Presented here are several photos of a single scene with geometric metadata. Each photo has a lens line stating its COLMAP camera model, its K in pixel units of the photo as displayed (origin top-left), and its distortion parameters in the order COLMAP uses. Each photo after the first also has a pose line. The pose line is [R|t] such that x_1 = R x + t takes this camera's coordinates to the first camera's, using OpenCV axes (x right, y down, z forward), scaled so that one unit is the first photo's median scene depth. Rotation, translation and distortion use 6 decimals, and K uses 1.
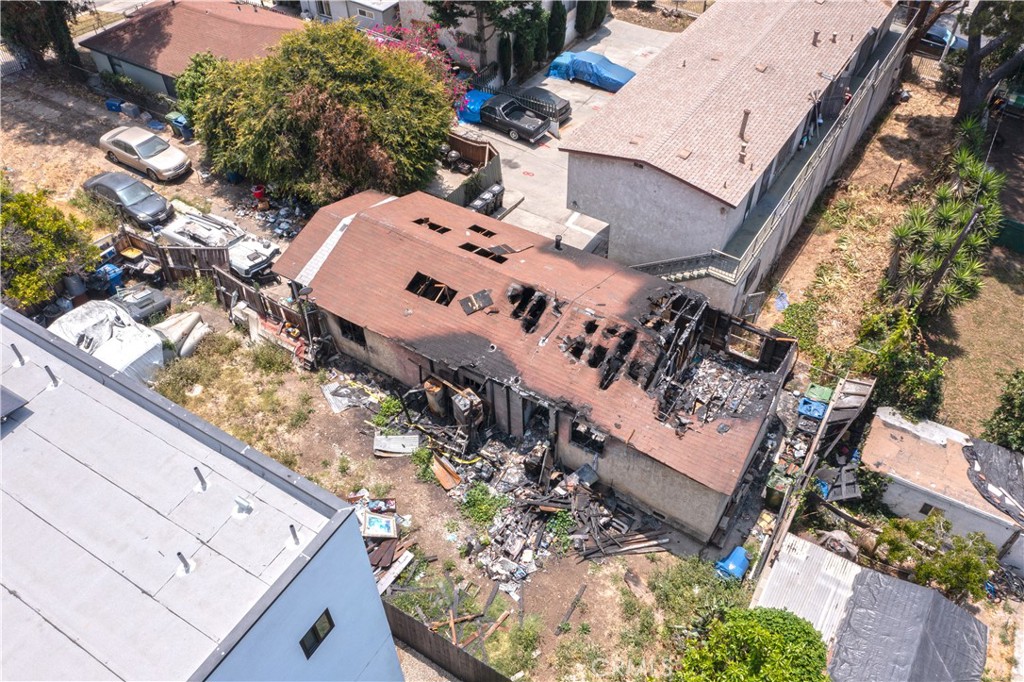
lens RADIAL K [[808.4, 0, 514.0], [0, 808.4, 342.4], [0, 0, 1]] dist [-0.008990, 0.019540]
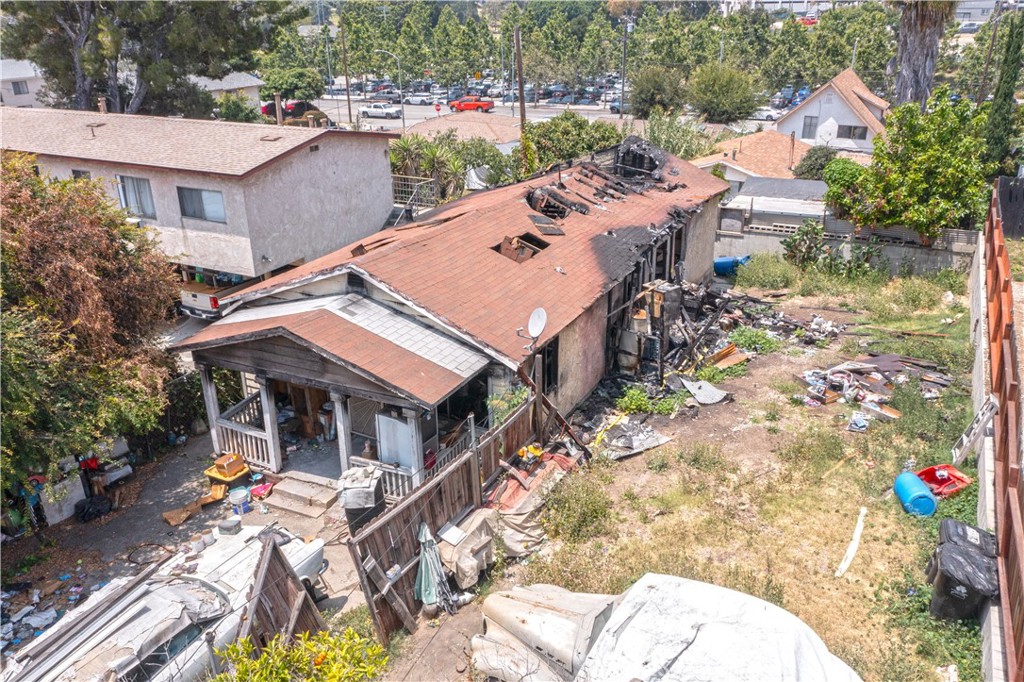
lens RADIAL K [[808.4, 0, 514.5], [0, 808.4, 340.3], [0, 0, 1]] dist [-0.008990, 0.019540]
pose [[-0.084132, -0.372282, 0.924299, -0.767602], [0.725221, 0.613252, 0.313012, -0.238110], [-0.683357, 0.696655, 0.218393, 0.936634]]
